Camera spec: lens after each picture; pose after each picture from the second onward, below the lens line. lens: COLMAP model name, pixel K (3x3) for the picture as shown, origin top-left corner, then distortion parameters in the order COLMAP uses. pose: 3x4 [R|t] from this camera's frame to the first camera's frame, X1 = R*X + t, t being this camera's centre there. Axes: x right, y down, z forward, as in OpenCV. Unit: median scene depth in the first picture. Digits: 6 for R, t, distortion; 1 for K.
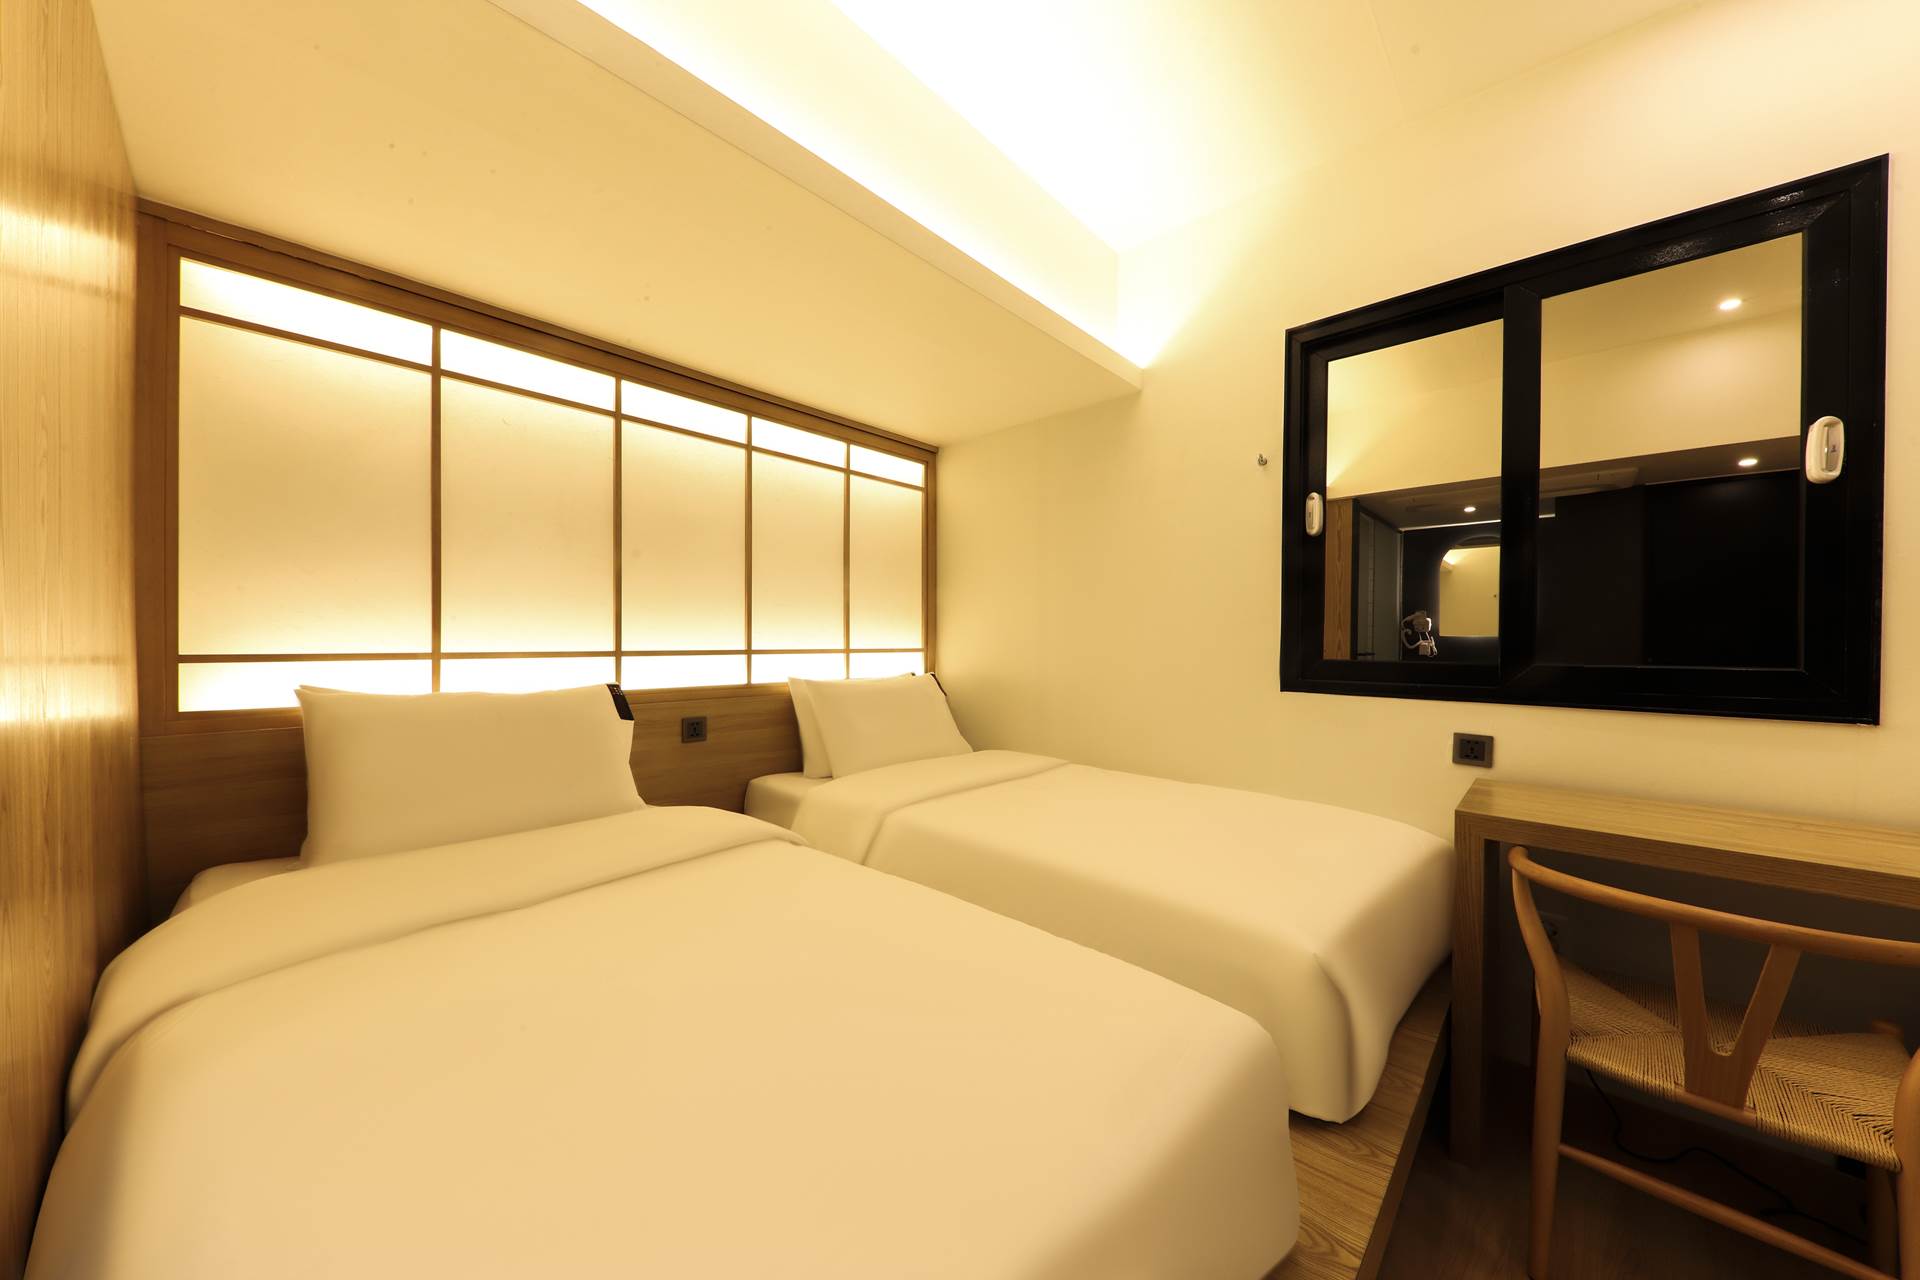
lens RADIAL K [[653.7, 0, 972.7], [0, 653.7, 645.9], [0, 0, 1]] dist [-0.000236, -0.000064]
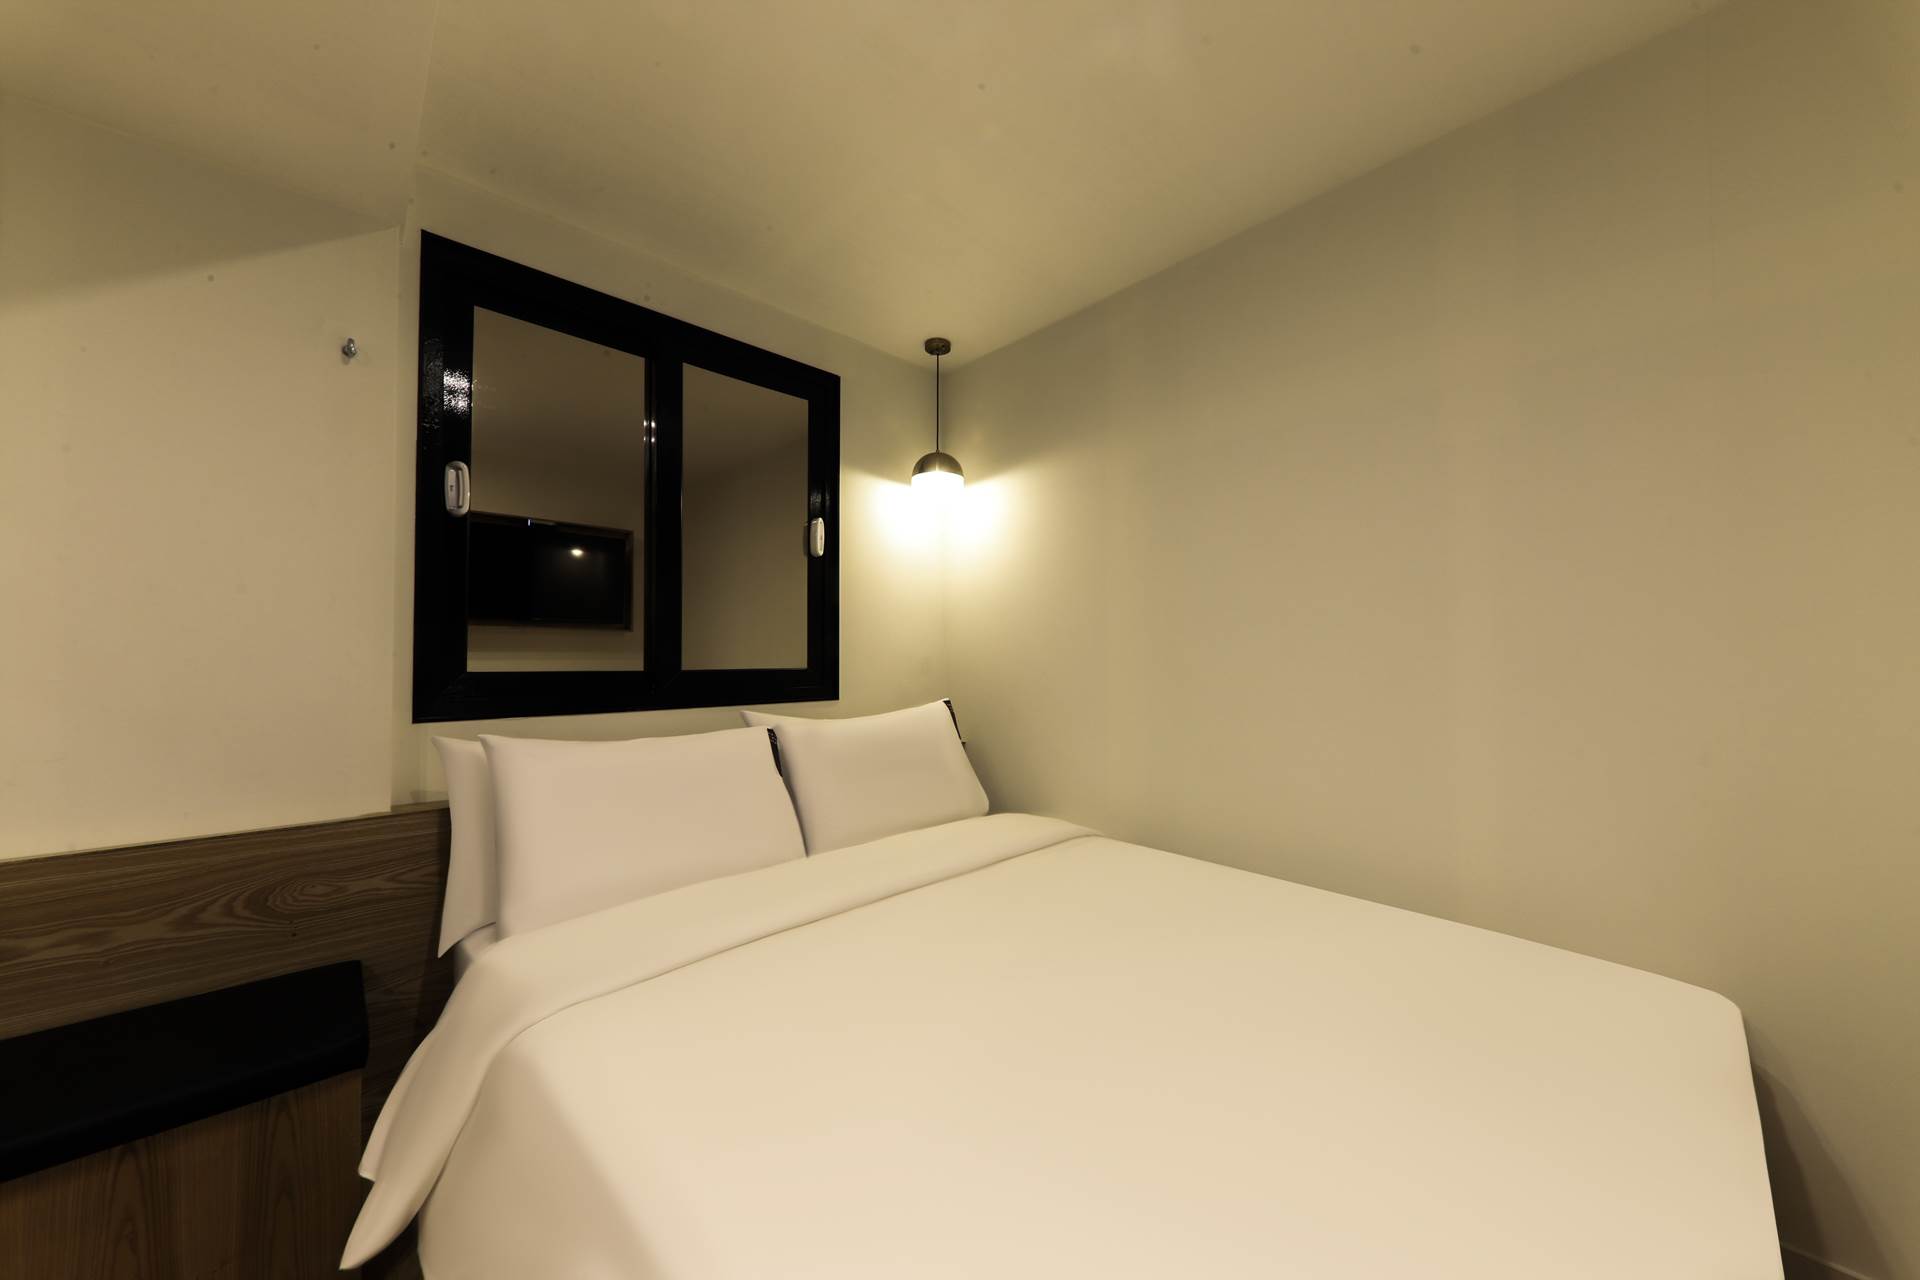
lens RADIAL K [[648.1, 0, 969.2], [0, 648.1, 644.6], [0, 0, 1]] dist [0.000390, -0.000058]
pose [[0.061245, 0.020193, 0.997918, -0.185324], [0.015875, 0.999649, -0.021202, 0.009370], [-0.997997, 0.017141, 0.060903, 0.315089]]
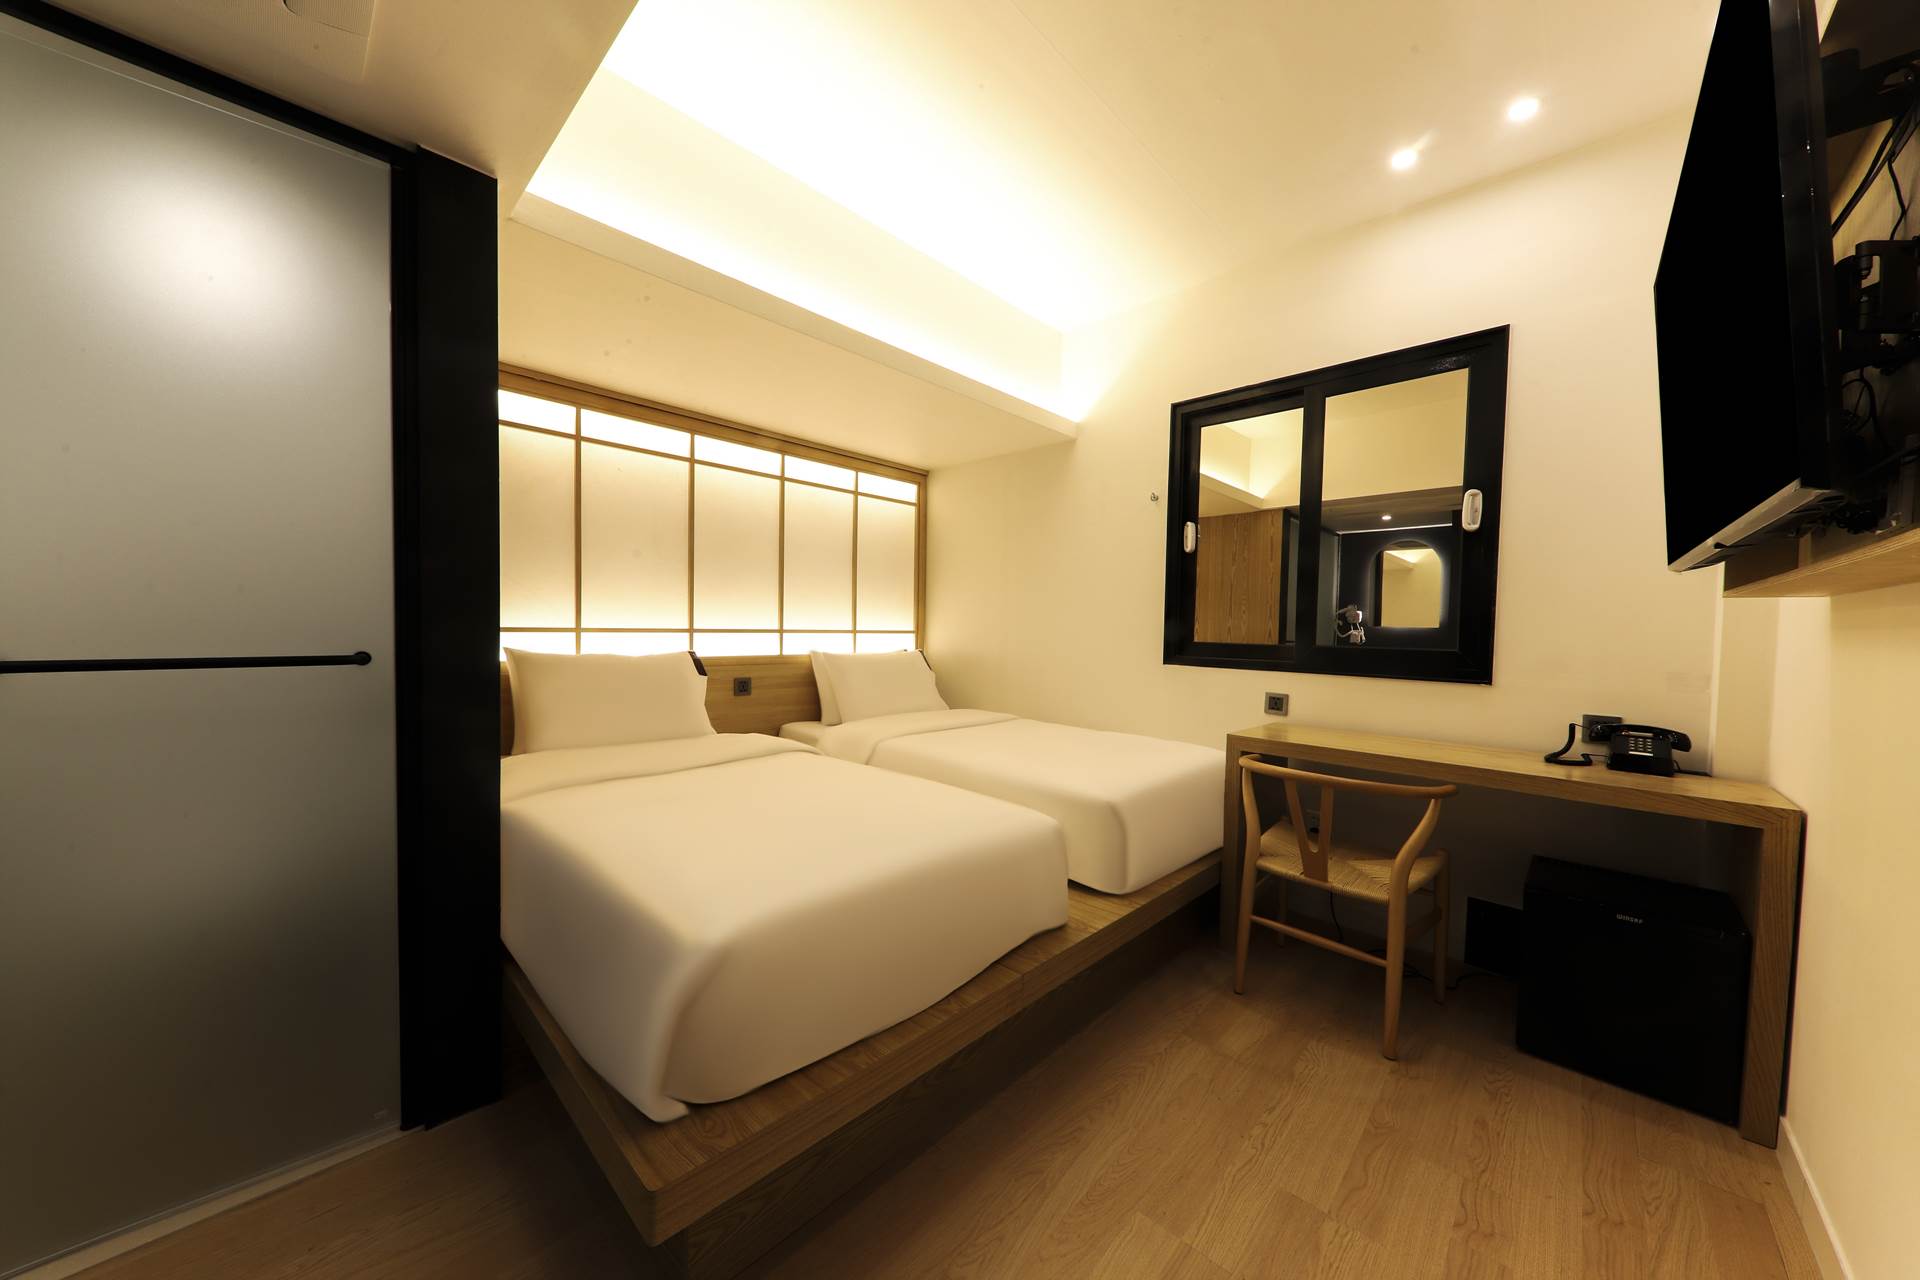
lens RADIAL K [[648.1, 0, 969.2], [0, 648.1, 644.6], [0, 0, 1]] dist [0.000390, -0.000058]
pose [[0.999693, 0.014128, -0.020367, 0.077441], [-0.013678, 0.999664, 0.022040, 0.002699], [0.020672, -0.021755, 0.999550, -0.353068]]
